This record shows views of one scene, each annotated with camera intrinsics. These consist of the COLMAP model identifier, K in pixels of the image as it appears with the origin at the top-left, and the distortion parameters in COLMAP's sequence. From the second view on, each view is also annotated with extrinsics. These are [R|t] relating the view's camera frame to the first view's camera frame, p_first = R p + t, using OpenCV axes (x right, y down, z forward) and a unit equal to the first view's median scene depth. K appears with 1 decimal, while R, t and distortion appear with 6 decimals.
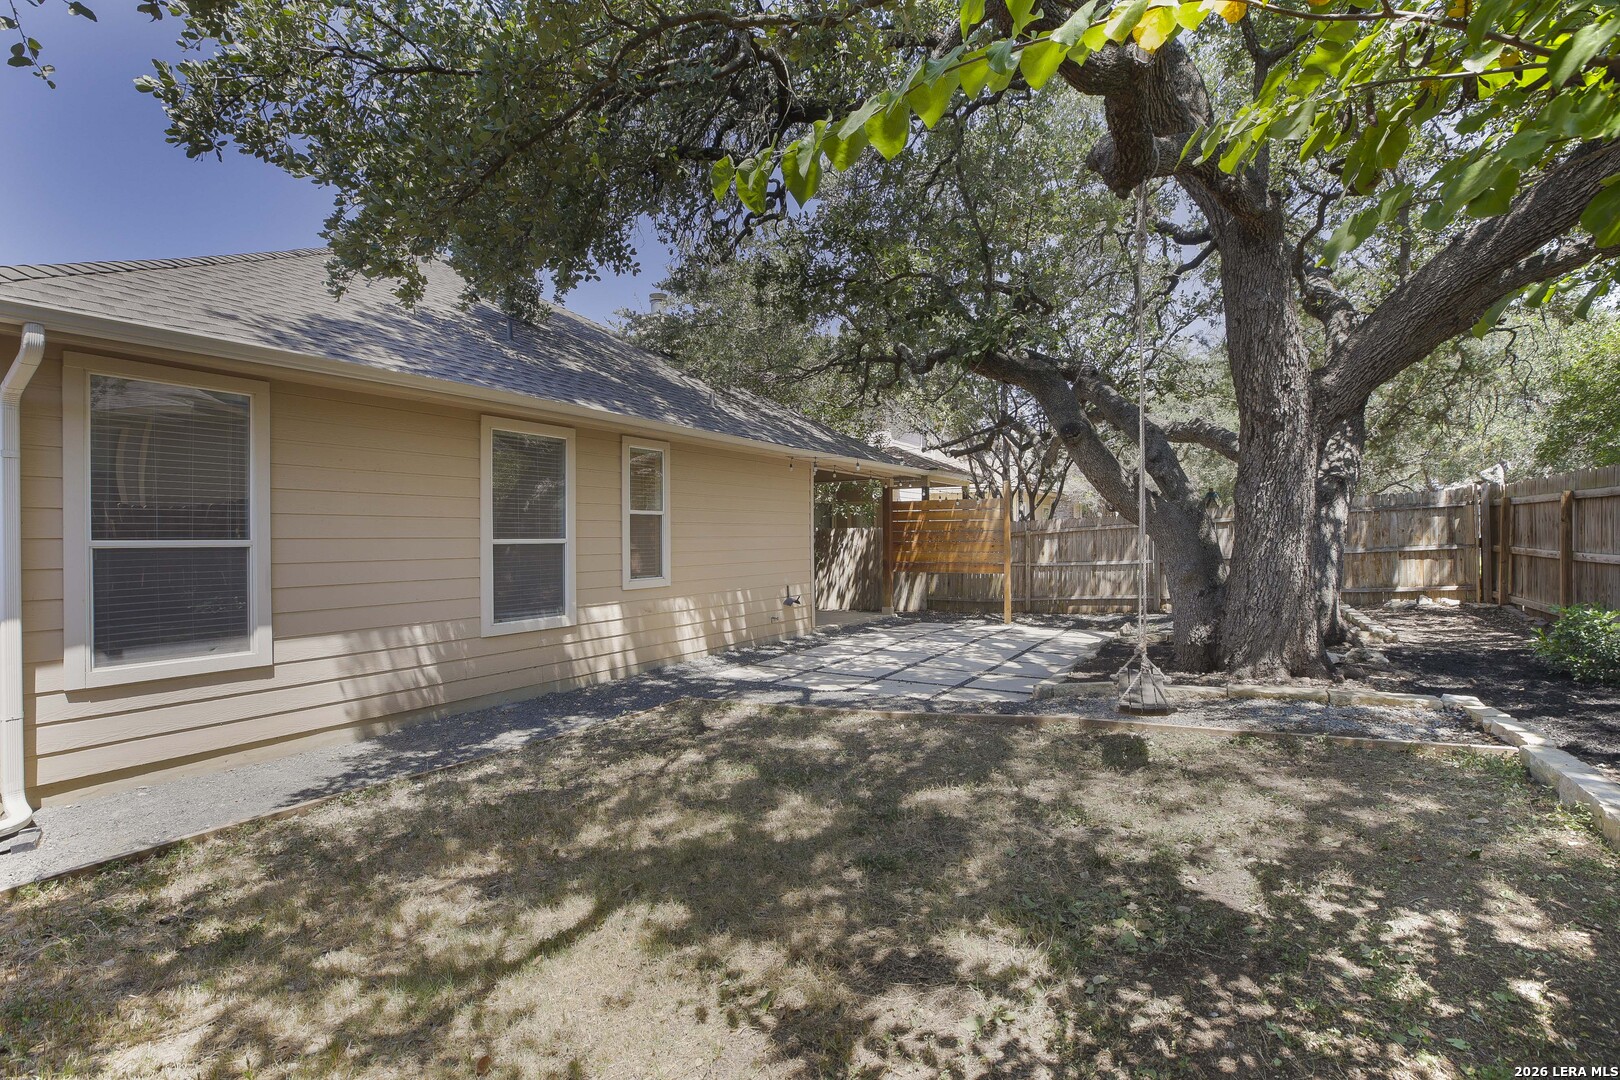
lens RADIAL K [[742.8, 0, 810.0], [0, 742.8, 540.0], [0, 0, 1]] dist [-0.042544, 0.013060]
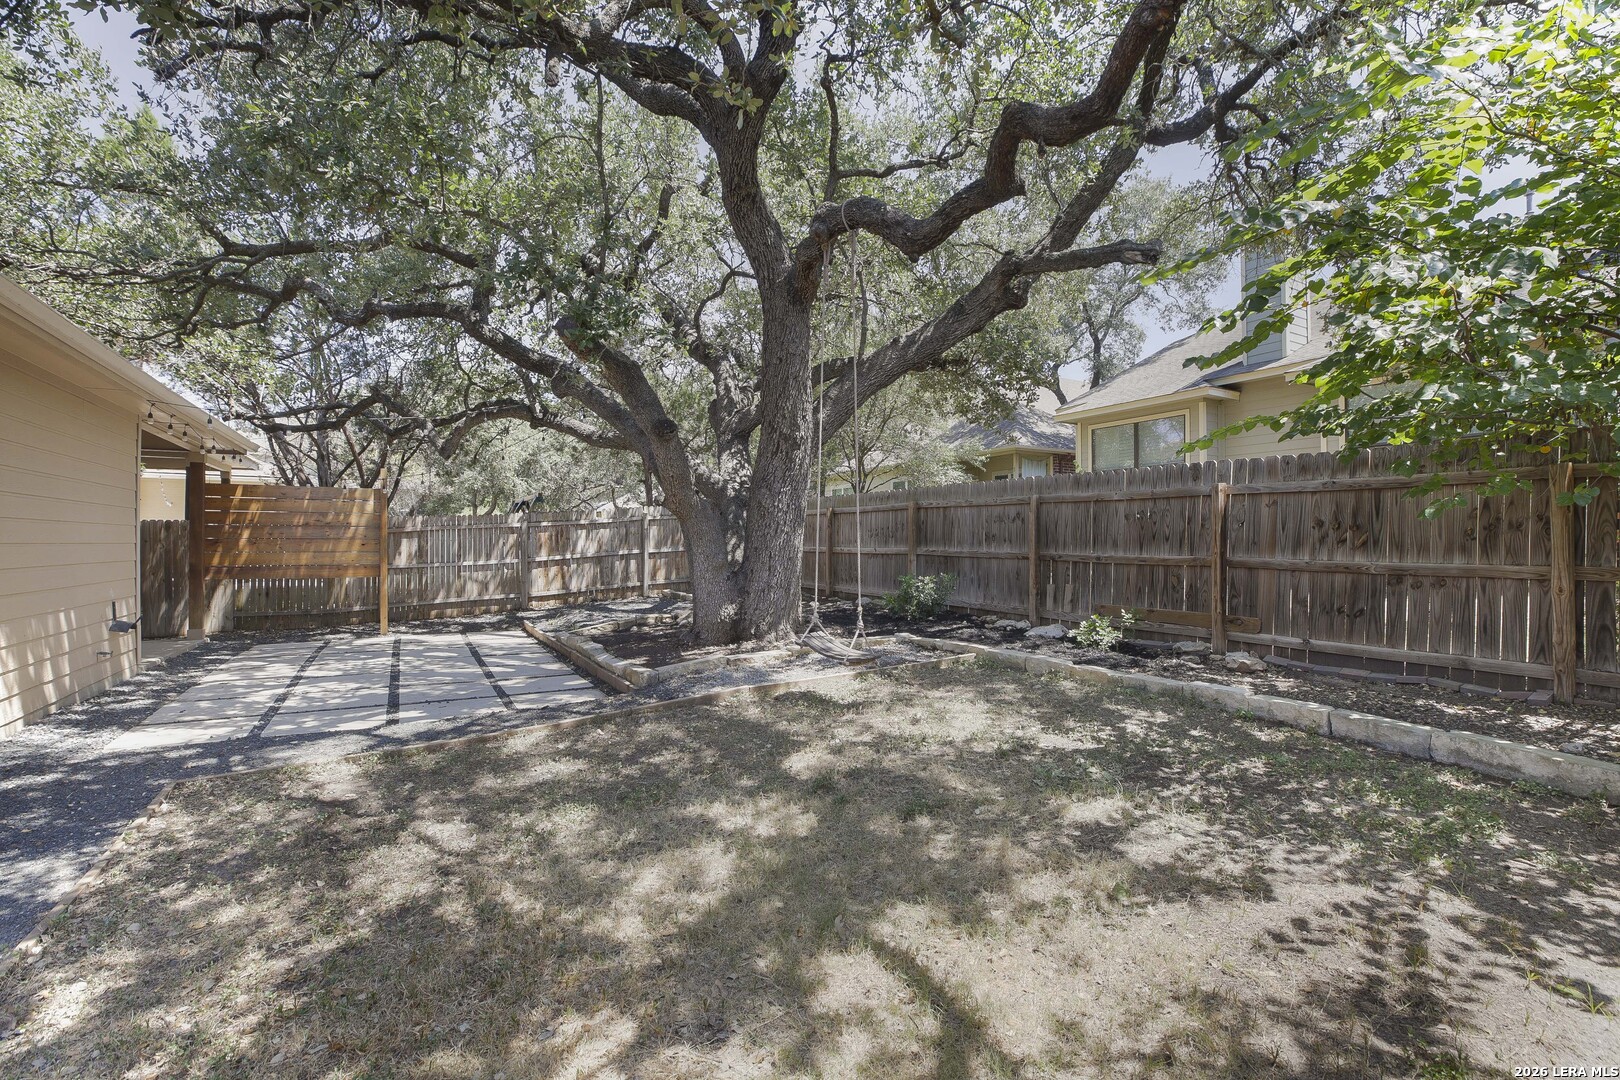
lens RADIAL K [[742.8, 0, 810.0], [0, 742.8, 540.0], [0, 0, 1]] dist [-0.042544, 0.013060]
pose [[0.497938, 0.011427, 0.867137, -0.704195], [-0.000629, 0.999918, -0.012815, 0.041893], [-0.867213, 0.005836, 0.497904, 0.444663]]
